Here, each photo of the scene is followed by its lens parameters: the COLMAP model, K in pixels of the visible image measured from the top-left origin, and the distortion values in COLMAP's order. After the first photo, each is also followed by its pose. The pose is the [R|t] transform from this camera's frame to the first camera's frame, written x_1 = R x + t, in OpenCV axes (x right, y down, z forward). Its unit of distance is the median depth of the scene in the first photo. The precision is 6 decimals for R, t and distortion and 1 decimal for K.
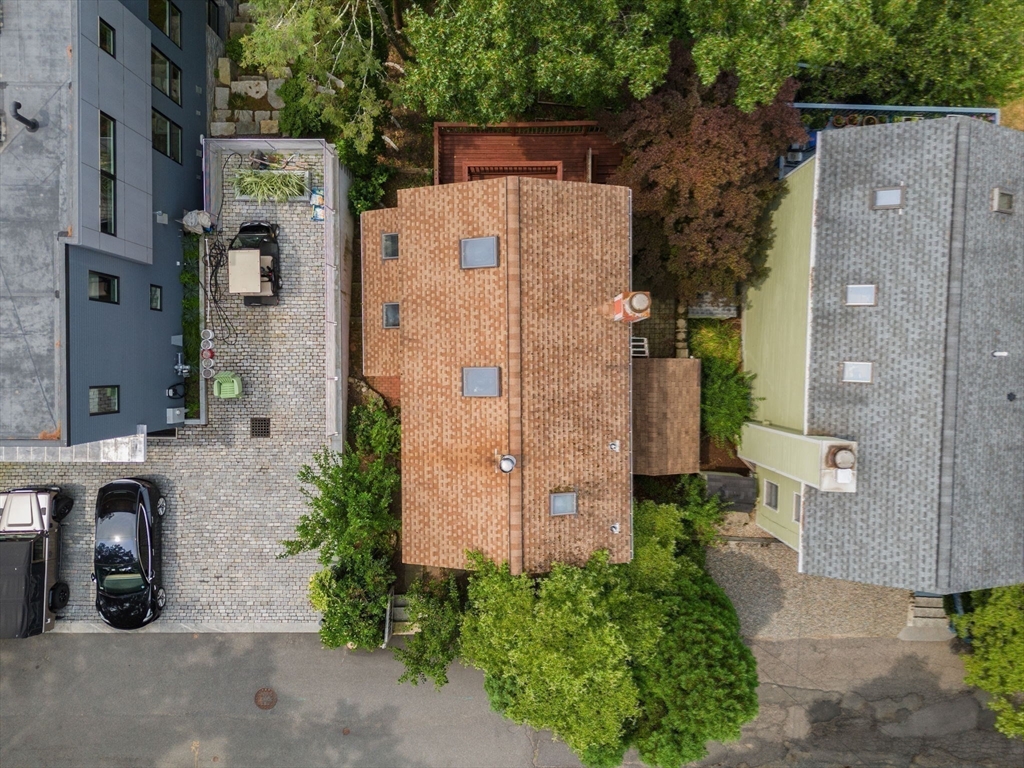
lens RADIAL K [[746.2, 0, 514.7], [0, 746.2, 379.9], [0, 0, 1]] dist [0.084098, -0.059541]
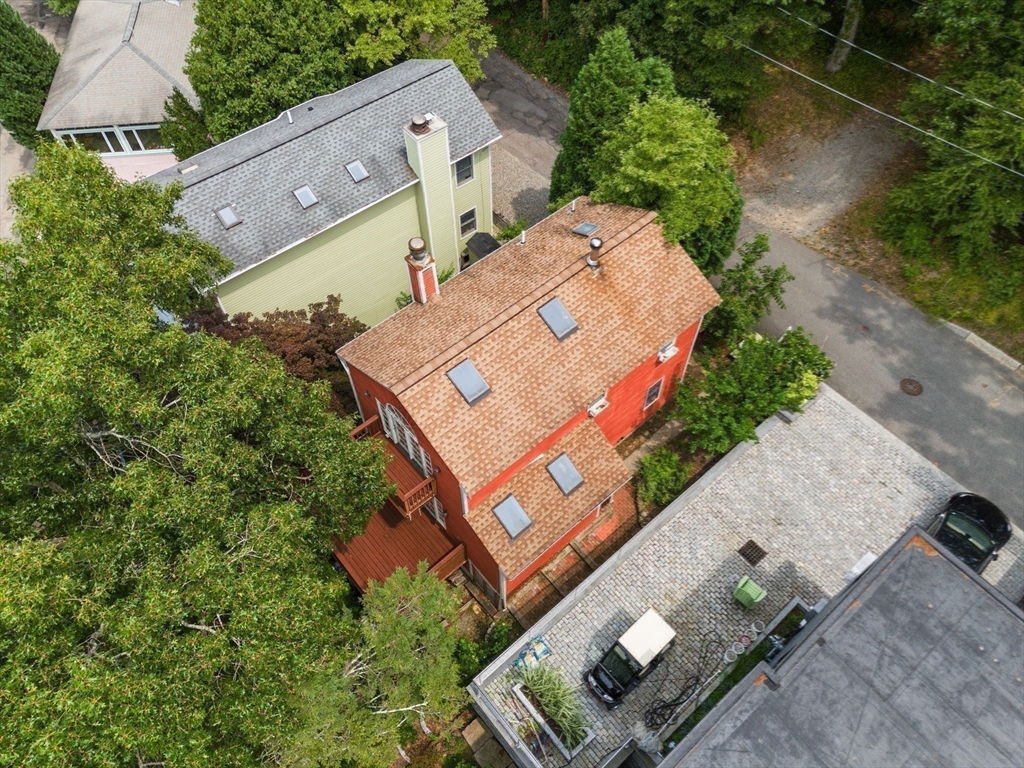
lens RADIAL K [[746.2, 0, 514.7], [0, 746.2, 379.9], [0, 0, 1]] dist [0.084098, -0.059541]
pose [[-0.653086, -0.629227, 0.421368, -0.410346], [0.757158, -0.552682, 0.348216, -0.374430], [0.013776, 0.546457, 0.837374, 0.089553]]
